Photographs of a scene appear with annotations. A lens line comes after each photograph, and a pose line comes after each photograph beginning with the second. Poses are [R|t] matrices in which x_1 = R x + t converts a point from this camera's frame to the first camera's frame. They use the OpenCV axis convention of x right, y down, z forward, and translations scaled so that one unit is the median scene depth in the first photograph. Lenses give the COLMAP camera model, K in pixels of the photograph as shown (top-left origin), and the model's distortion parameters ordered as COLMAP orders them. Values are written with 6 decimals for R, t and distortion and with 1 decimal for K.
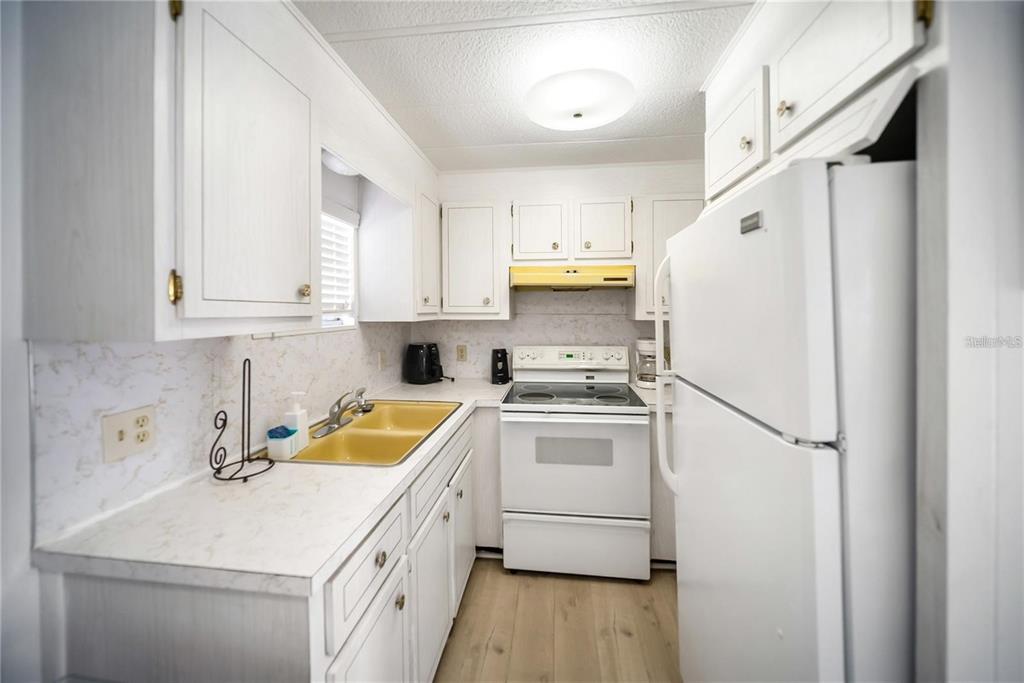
lens RADIAL K [[375.6, 0, 511.6], [0, 375.6, 307.8], [0, 0, 1]] dist [0.000095, -0.000180]
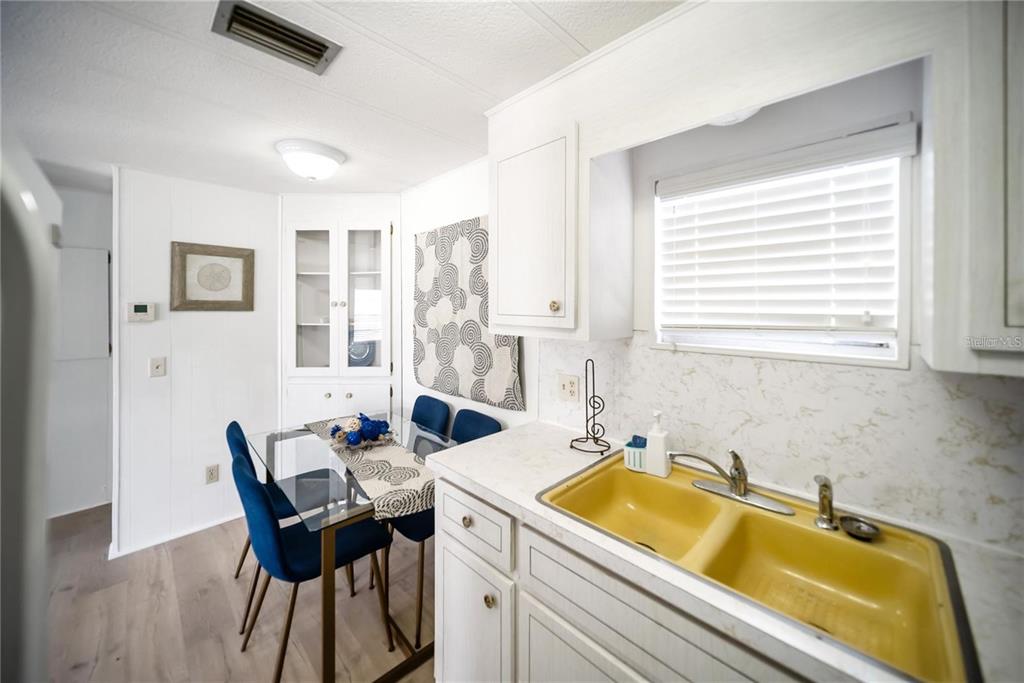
lens RADIAL K [[375.6, 0, 512.7], [0, 375.6, 310.7], [0, 0, 1]] dist [0.000095, -0.000180]
pose [[-0.612831, 0.005290, -0.790197, 0.357617], [-0.000512, 0.999975, 0.007092, -0.028961], [0.790214, 0.004751, -0.612812, 1.223220]]
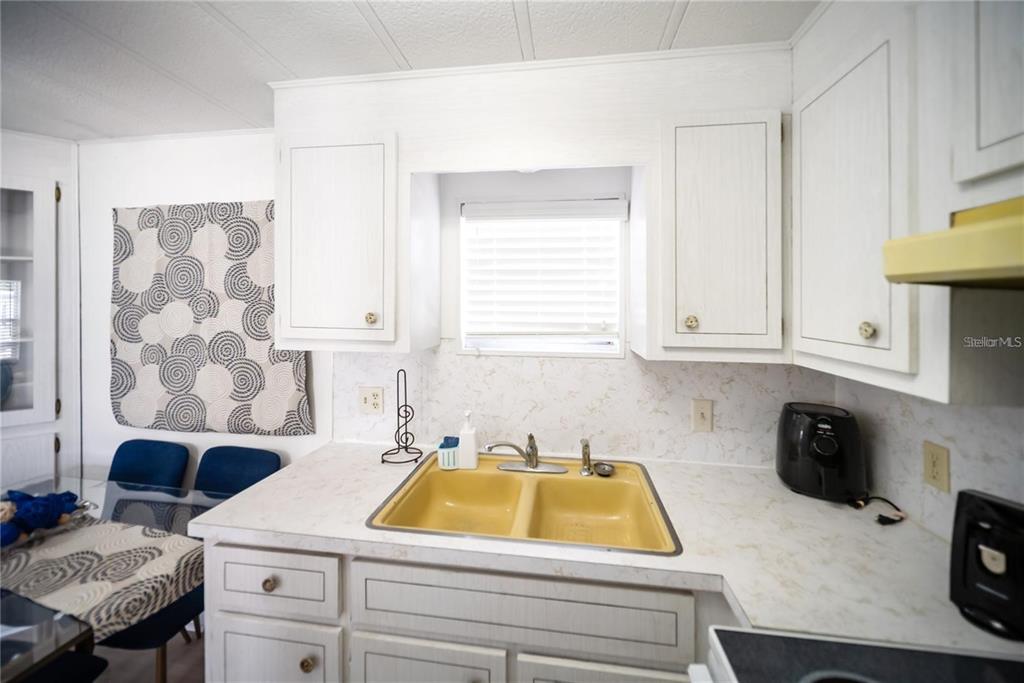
lens RADIAL K [[375.6, 0, 516.5], [0, 375.6, 308.1], [0, 0, 1]] dist [0.000095, -0.000180]
pose [[-0.017690, 0.002305, -0.999841, 0.435433], [-0.002620, 0.999994, 0.002352, -0.059181], [0.999840, 0.002661, -0.017684, 1.097348]]
